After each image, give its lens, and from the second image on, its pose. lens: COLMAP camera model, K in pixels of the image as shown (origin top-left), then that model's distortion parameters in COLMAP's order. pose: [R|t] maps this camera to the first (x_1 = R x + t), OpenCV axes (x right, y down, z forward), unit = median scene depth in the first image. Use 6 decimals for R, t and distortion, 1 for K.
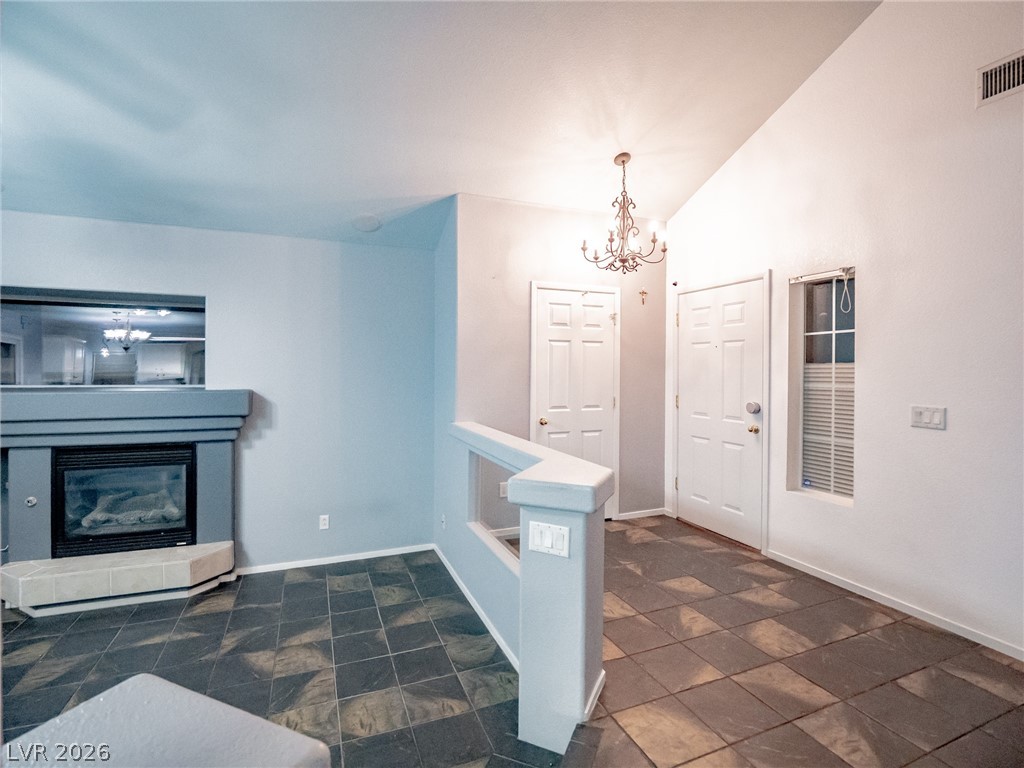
lens RADIAL K [[497.6, 0, 513.9], [0, 497.6, 369.3], [0, 0, 1]] dist [-0.007255, -0.006595]
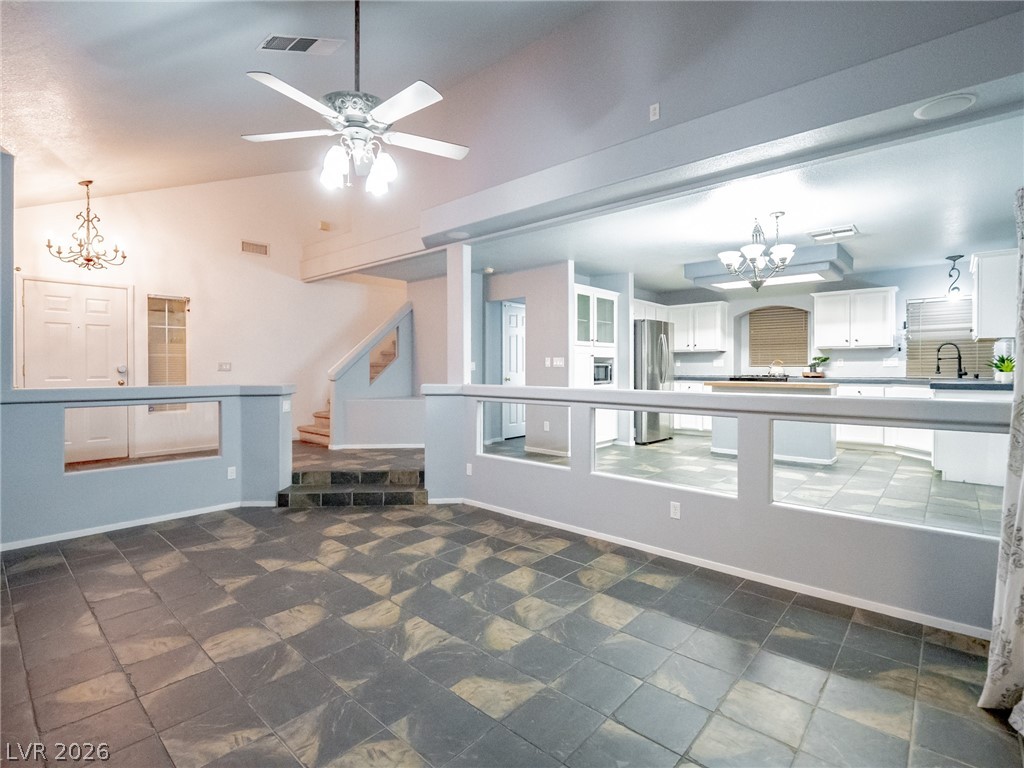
lens RADIAL K [[497.7, 0, 513.6], [0, 497.7, 371.6], [0, 0, 1]] dist [-0.000051, -0.012166]
pose [[-0.439379, -0.013165, 0.898206, -1.604519], [-0.000272, 0.999895, 0.014523, 0.066066], [-0.898302, 0.006137, -0.439336, 0.609799]]
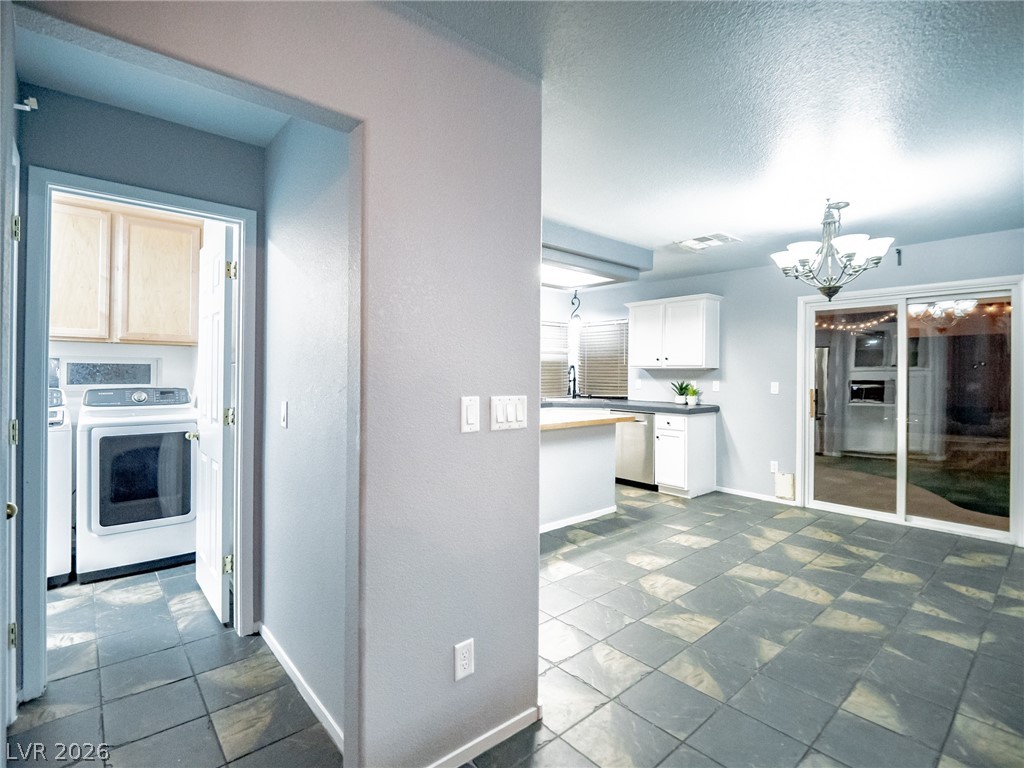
lens RADIAL K [[497.6, 0, 513.9], [0, 497.6, 369.3], [0, 0, 1]] dist [-0.007255, -0.006595]
pose [[-0.944743, -0.015341, -0.327452, 0.098708], [-0.014069, 0.999881, -0.006254, 0.017399], [0.327509, -0.001301, -0.944847, 0.165705]]
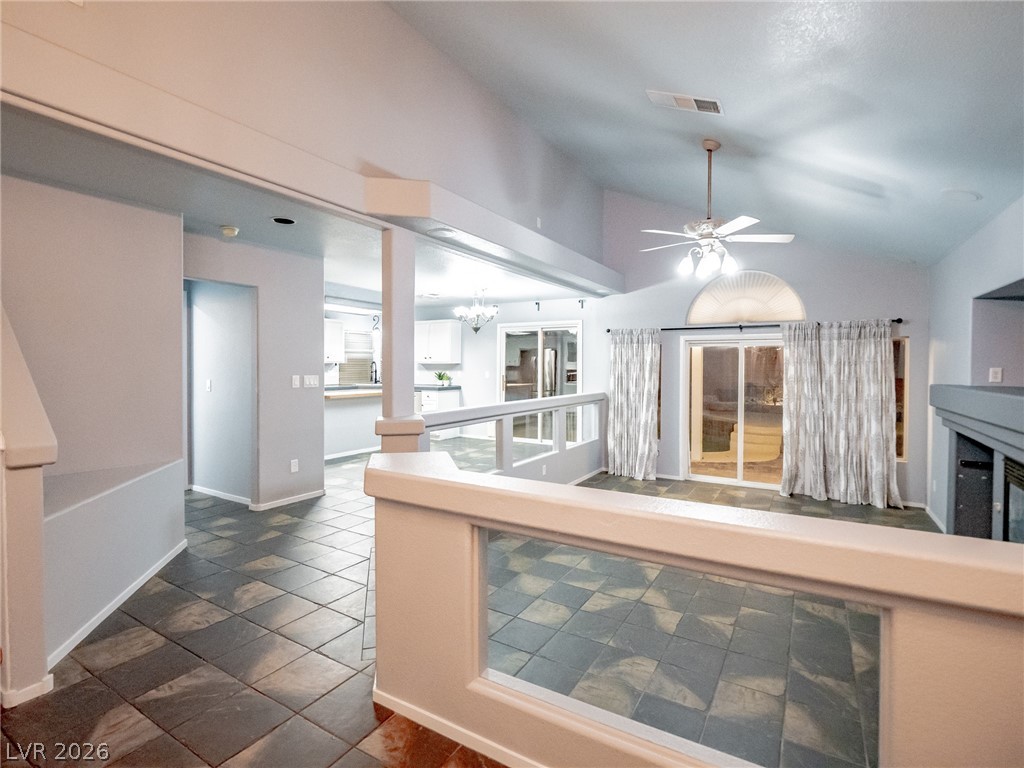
lens RADIAL K [[497.7, 0, 513.6], [0, 497.7, 371.6], [0, 0, 1]] dist [-0.000051, -0.012166]
pose [[-0.799334, -0.003792, -0.600876, 0.329226], [-0.011792, 0.999887, 0.009377, 0.010327], [0.600772, 0.014580, -0.799288, 1.173634]]
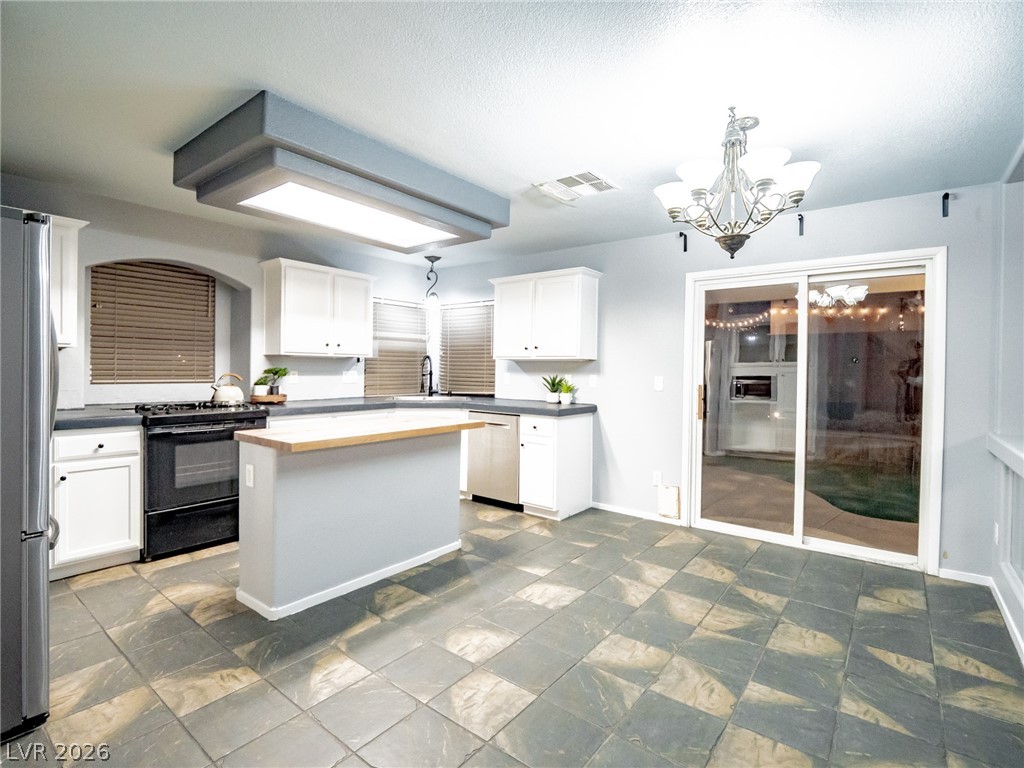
lens RADIAL K [[497.7, 0, 513.6], [0, 497.7, 371.6], [0, 0, 1]] dist [-0.000051, -0.012166]
pose [[-0.863954, -0.016332, -0.503307, -0.189208], [-0.021203, 0.999767, 0.003954, 0.025786], [0.503125, 0.014088, -0.864099, -0.094371]]
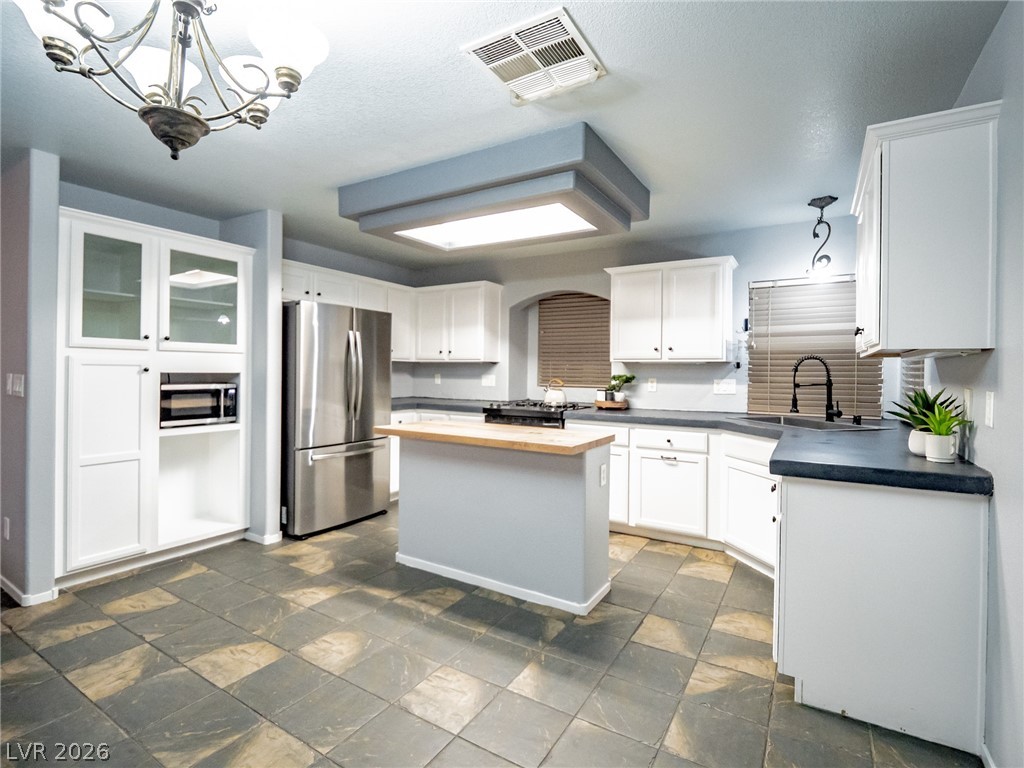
lens RADIAL K [[501.9, 0, 513.4], [0, 501.9, 370.8], [0, 0, 1]] dist [-0.000710, -0.011548]
pose [[-0.593831, -0.013030, 0.804484, -1.154203], [-0.013965, 0.999885, 0.005886, 0.019590], [-0.804469, -0.007739, -0.593945, -0.485101]]
